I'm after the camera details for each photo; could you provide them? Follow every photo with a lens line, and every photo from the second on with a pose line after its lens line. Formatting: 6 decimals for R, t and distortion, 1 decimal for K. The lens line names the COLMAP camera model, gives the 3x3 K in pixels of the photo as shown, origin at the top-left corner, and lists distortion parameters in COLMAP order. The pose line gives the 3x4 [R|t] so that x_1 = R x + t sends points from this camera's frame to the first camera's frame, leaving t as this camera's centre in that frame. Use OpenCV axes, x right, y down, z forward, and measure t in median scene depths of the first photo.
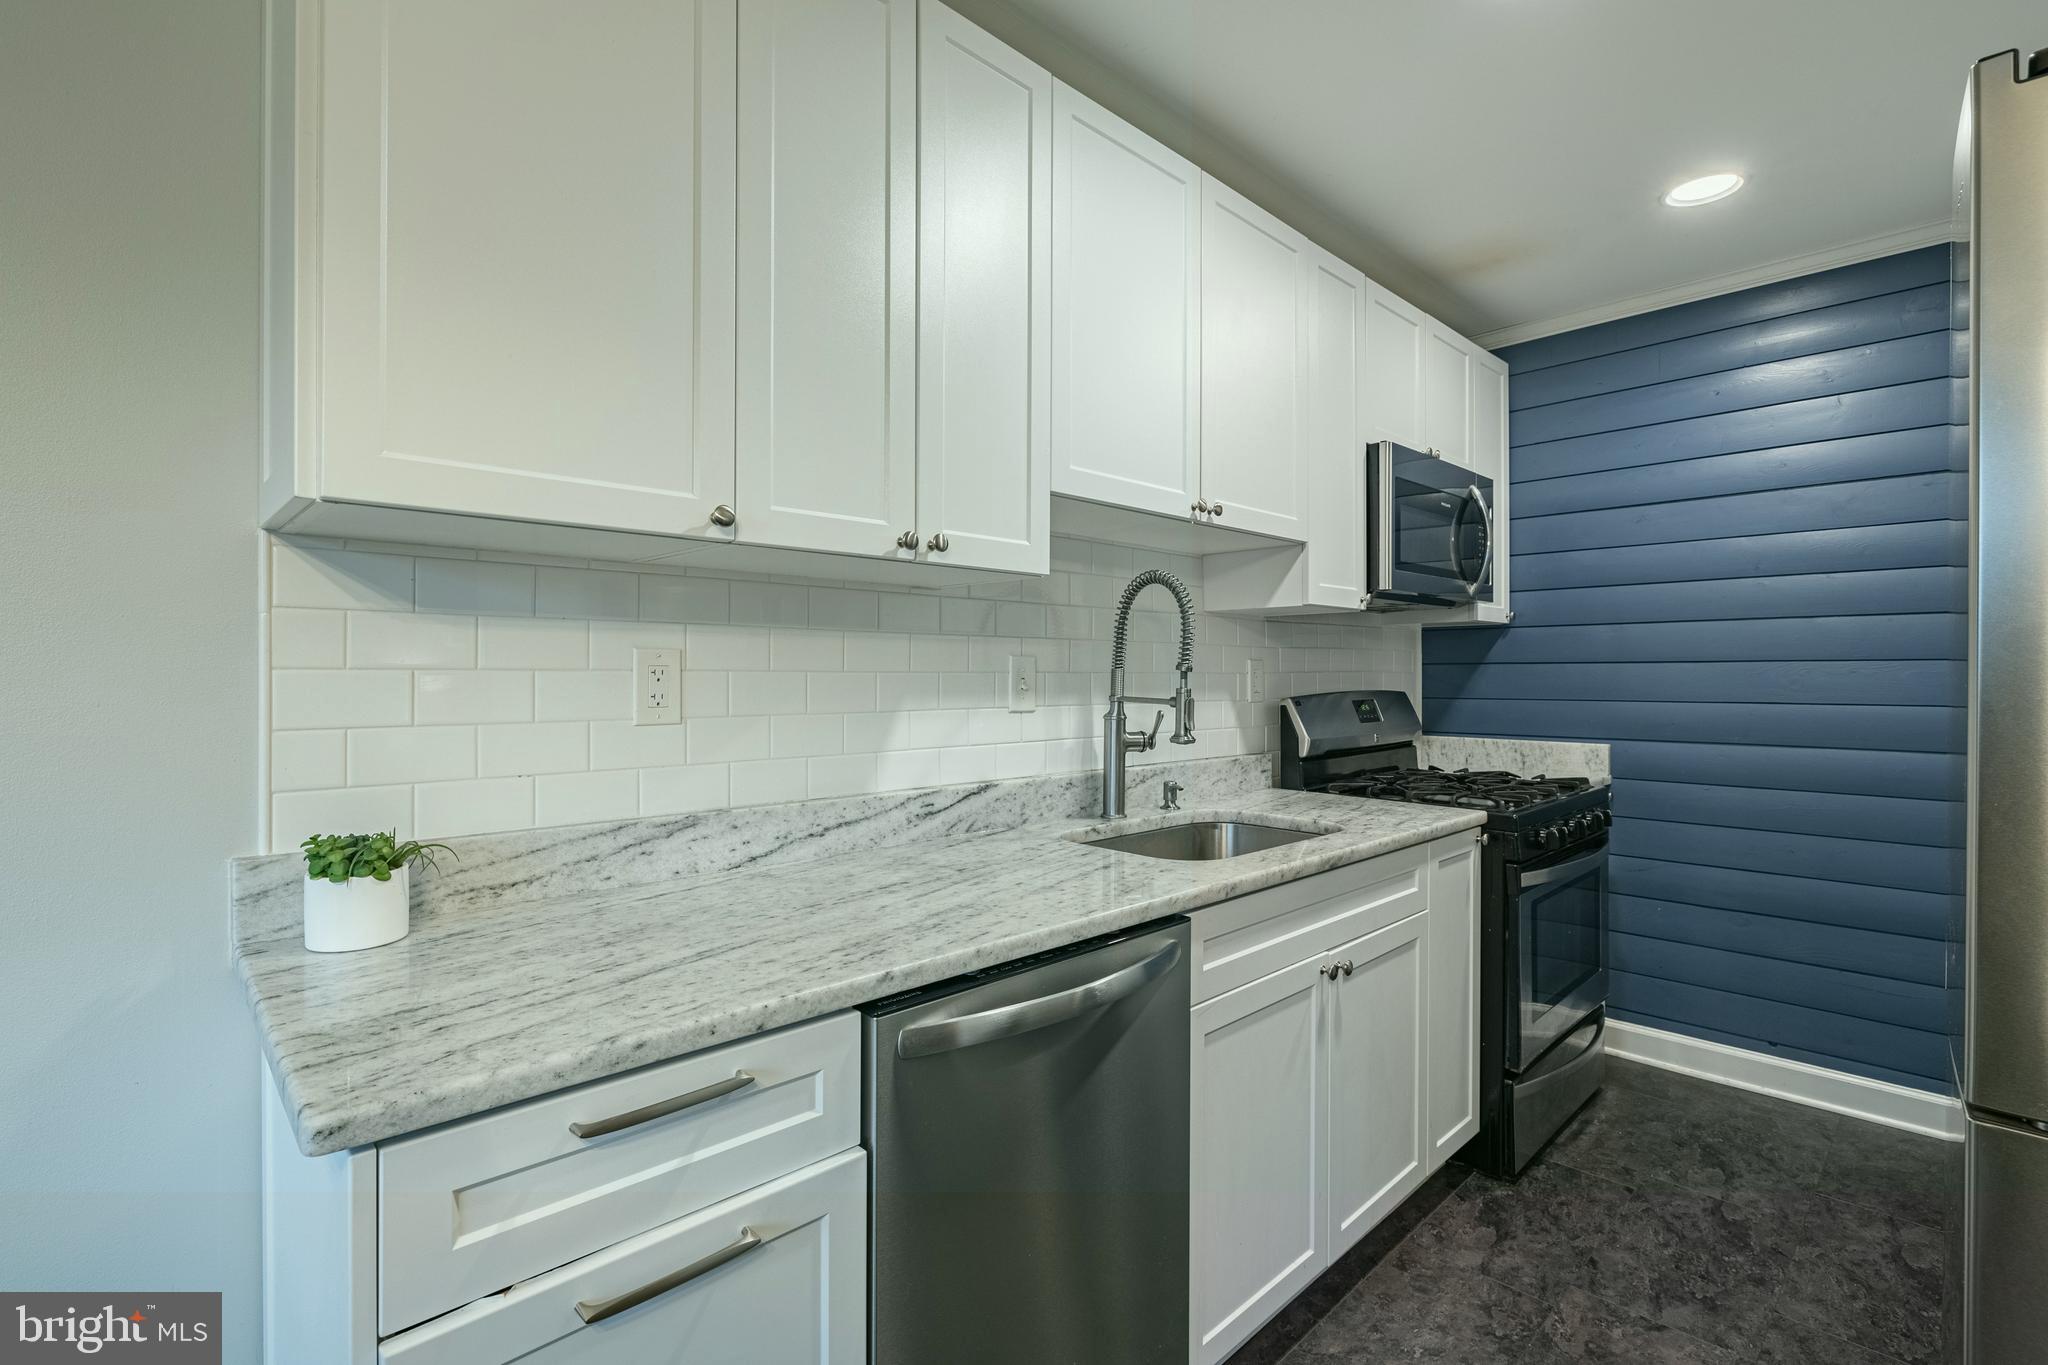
lens RADIAL K [[942.9, 0, 1024.3], [0, 942.9, 674.9], [0, 0, 1]] dist [-0.007226, 0.001770]
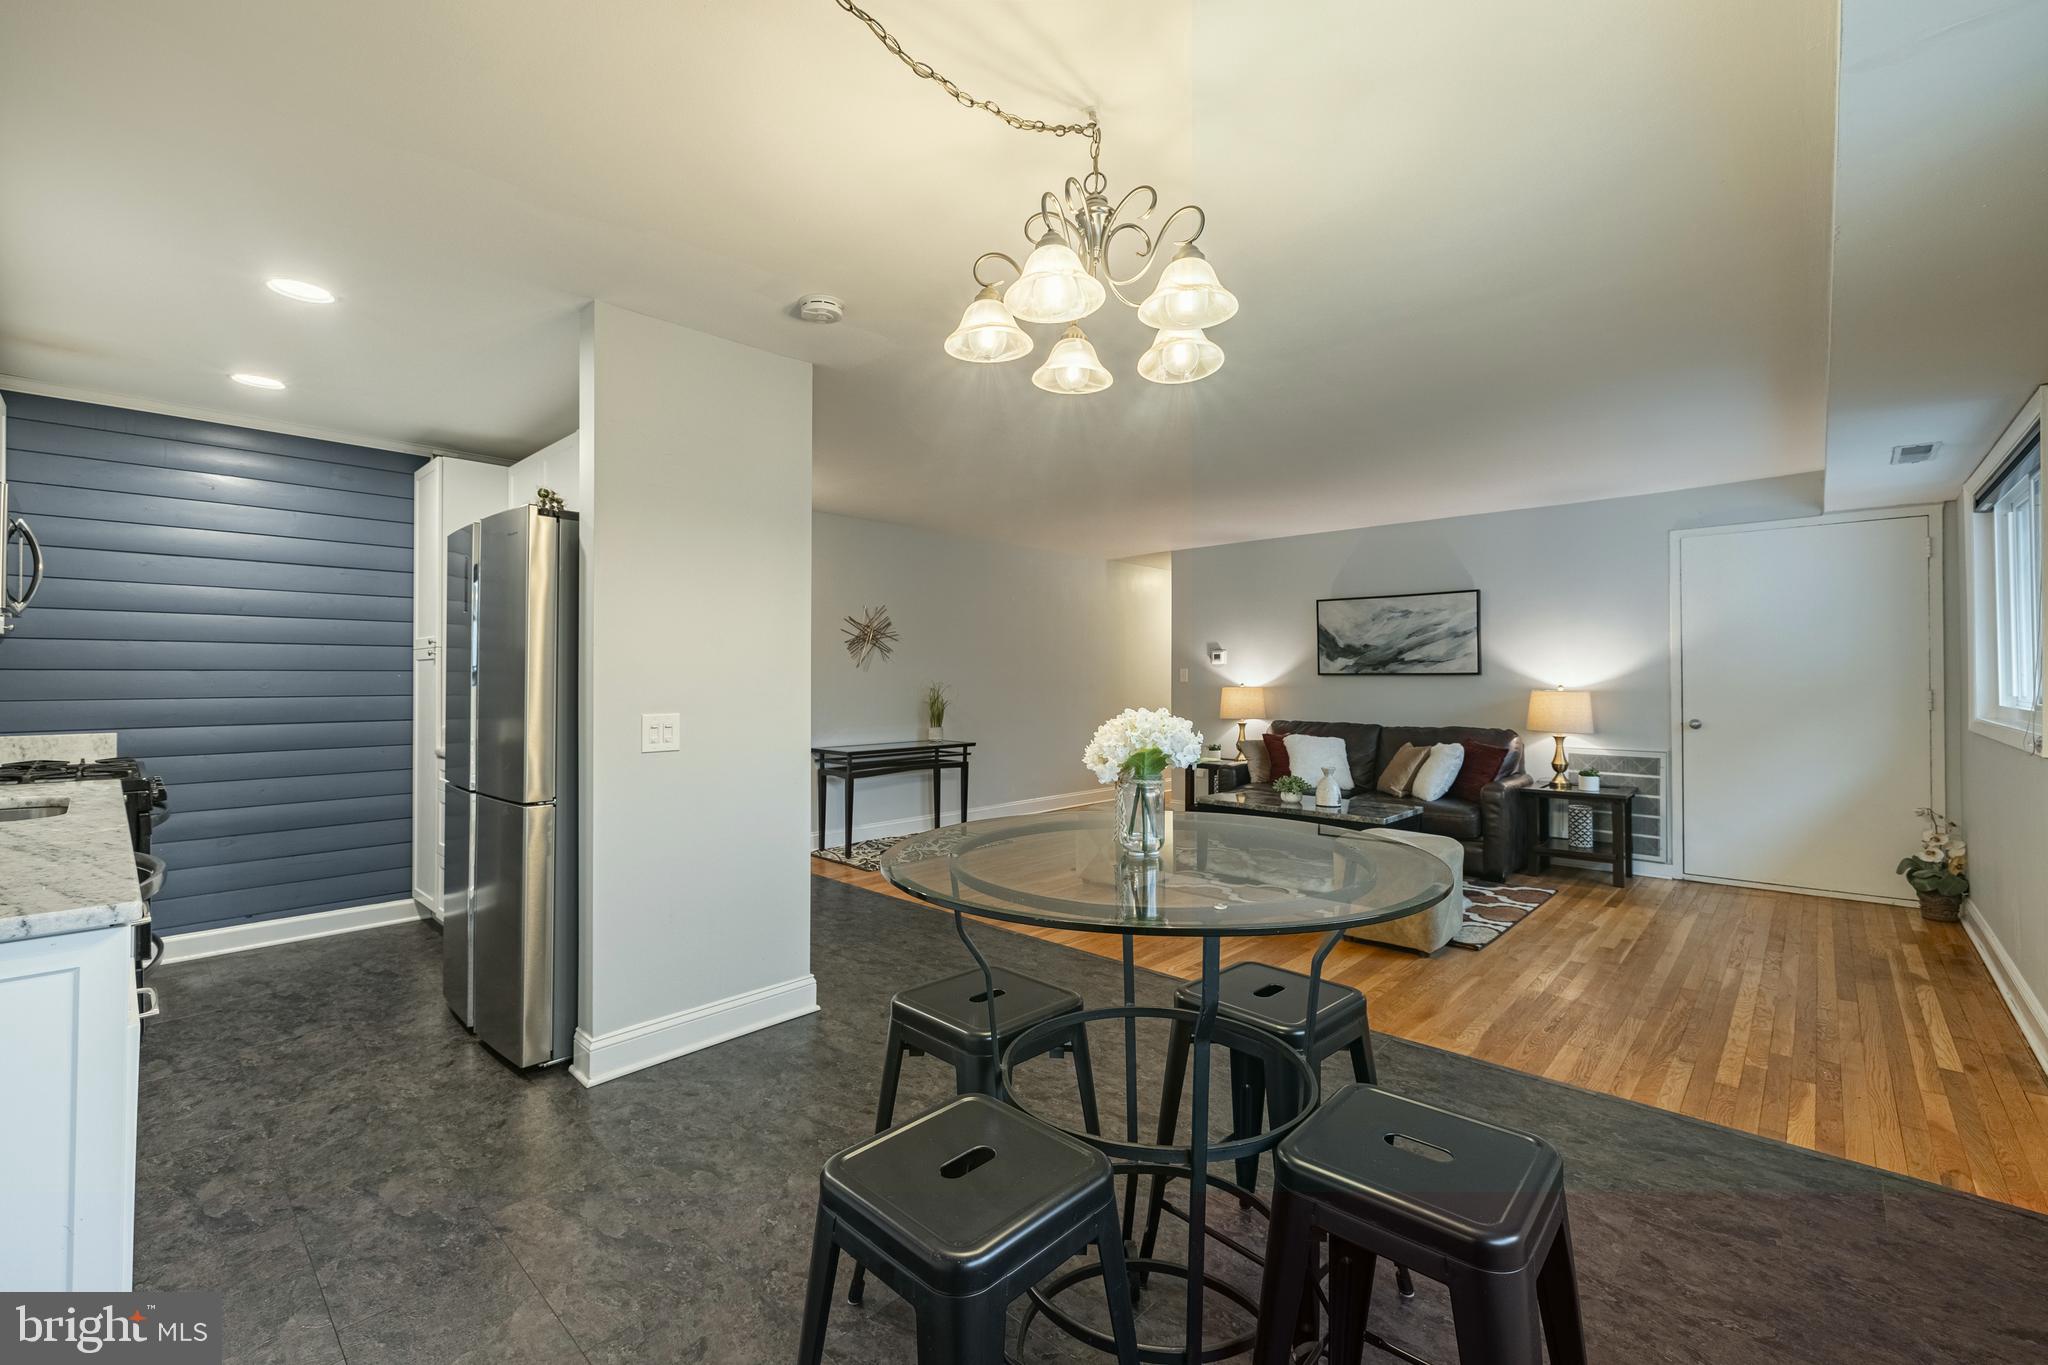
lens RADIAL K [[856.0, 0, 1022.8], [0, 856.0, 667.4], [0, 0, 1]] dist [0.000981, 0.000012]
pose [[-0.053484, 0.011193, 0.998506, -0.866564], [0.002029, 0.999936, -0.011100, -0.000666], [-0.998567, 0.001432, -0.053504, -0.256402]]
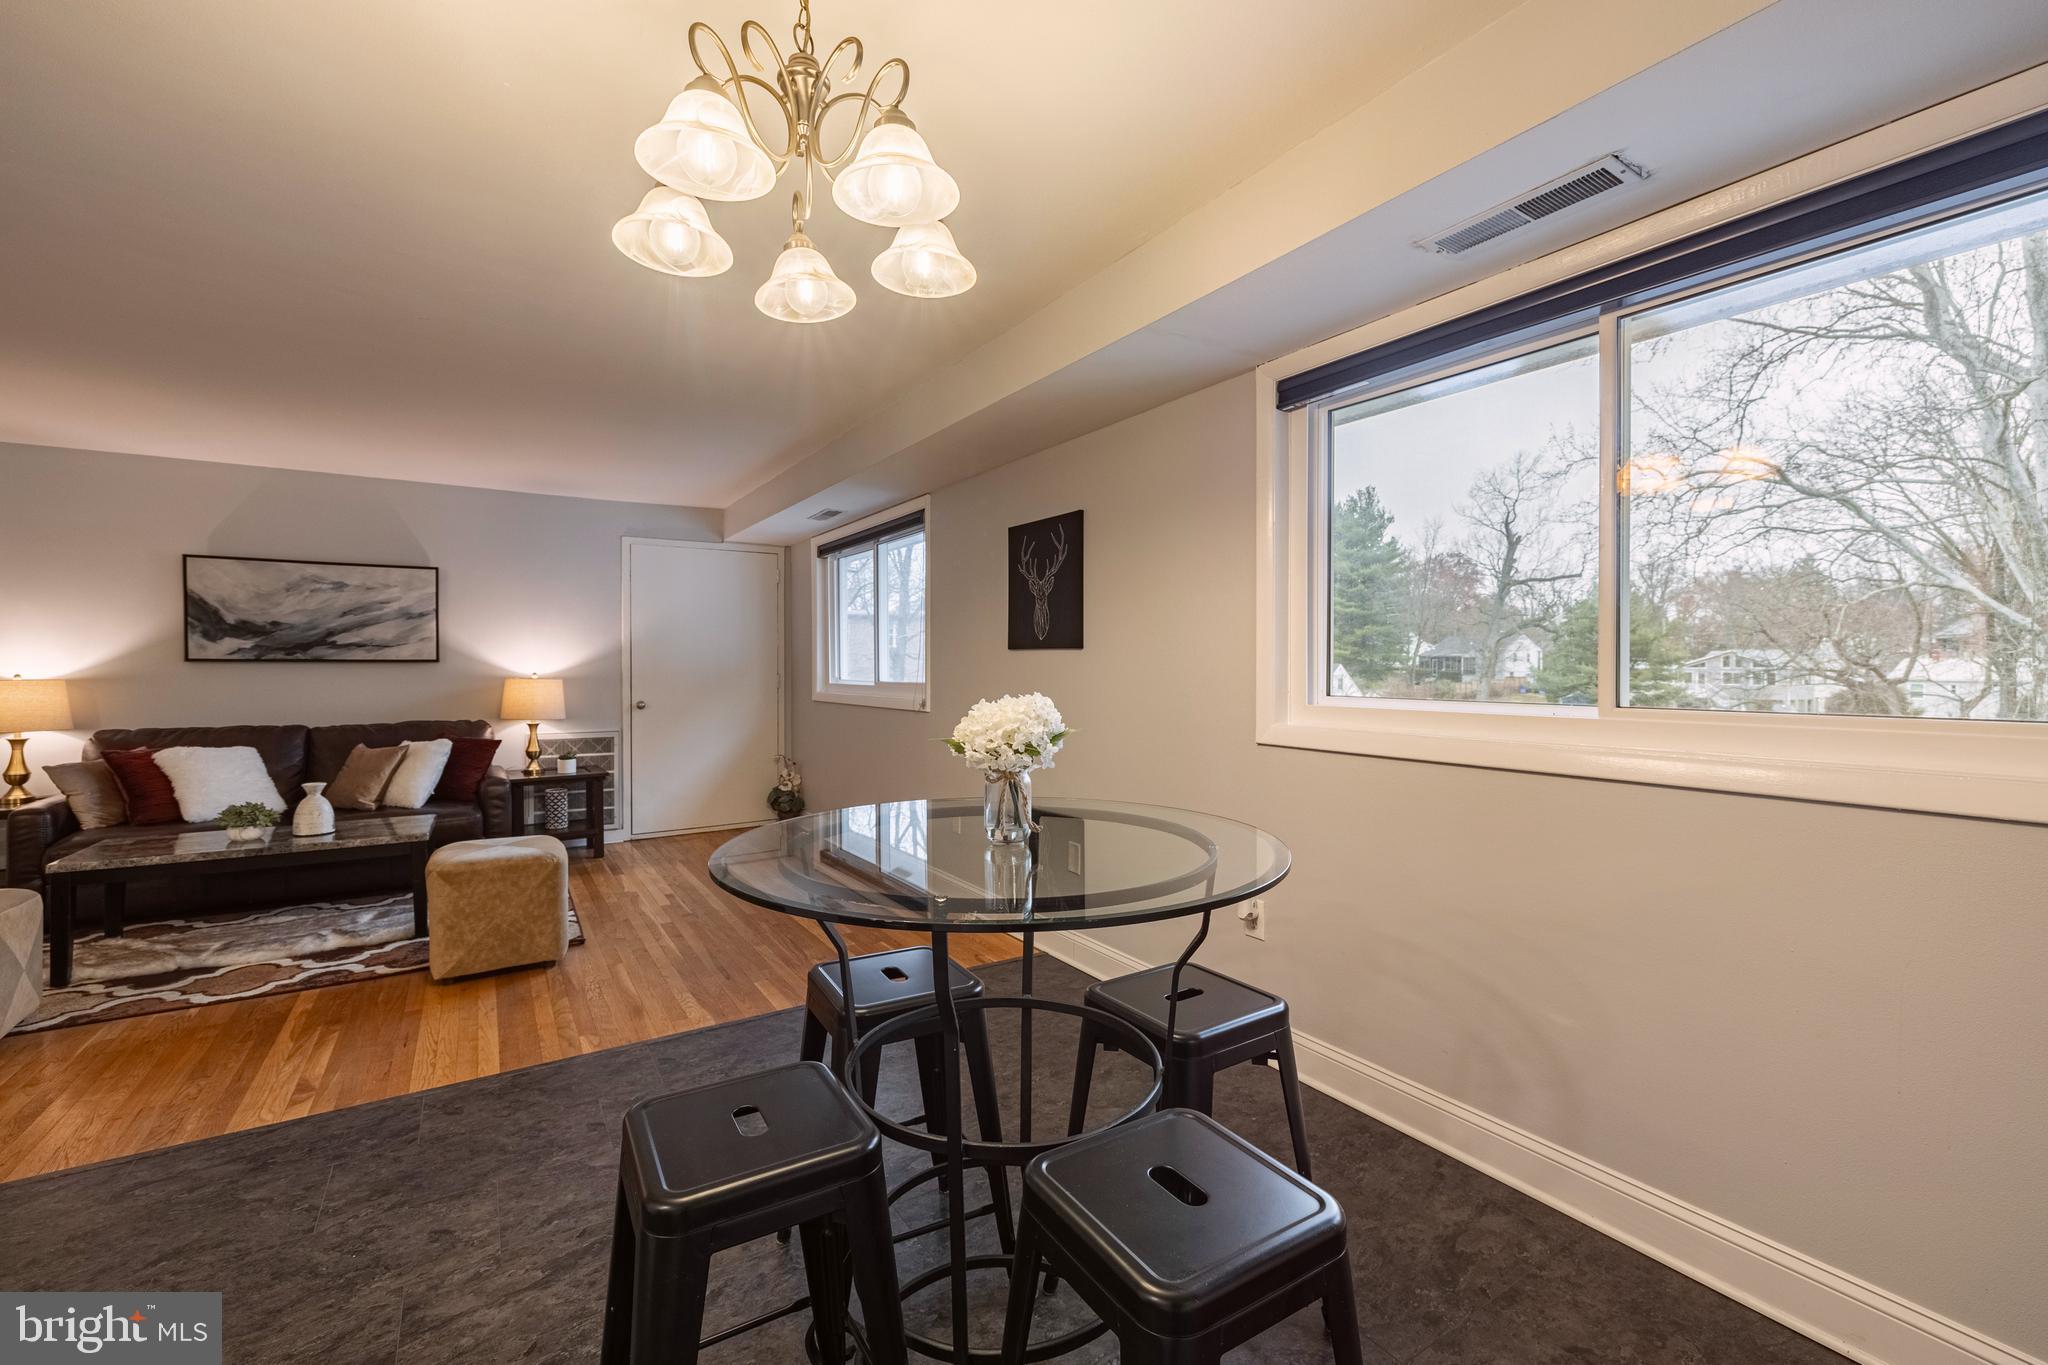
lens RADIAL K [[856.0, 0, 1023.6], [0, 856.0, 671.5], [0, 0, 1]] dist [0.000981, 0.000012]
pose [[-0.980323, -0.001993, 0.197388, -0.350874], [-0.000354, 0.999965, 0.008339, 0.001875], [-0.197398, 0.008105, -0.980290, 0.231298]]
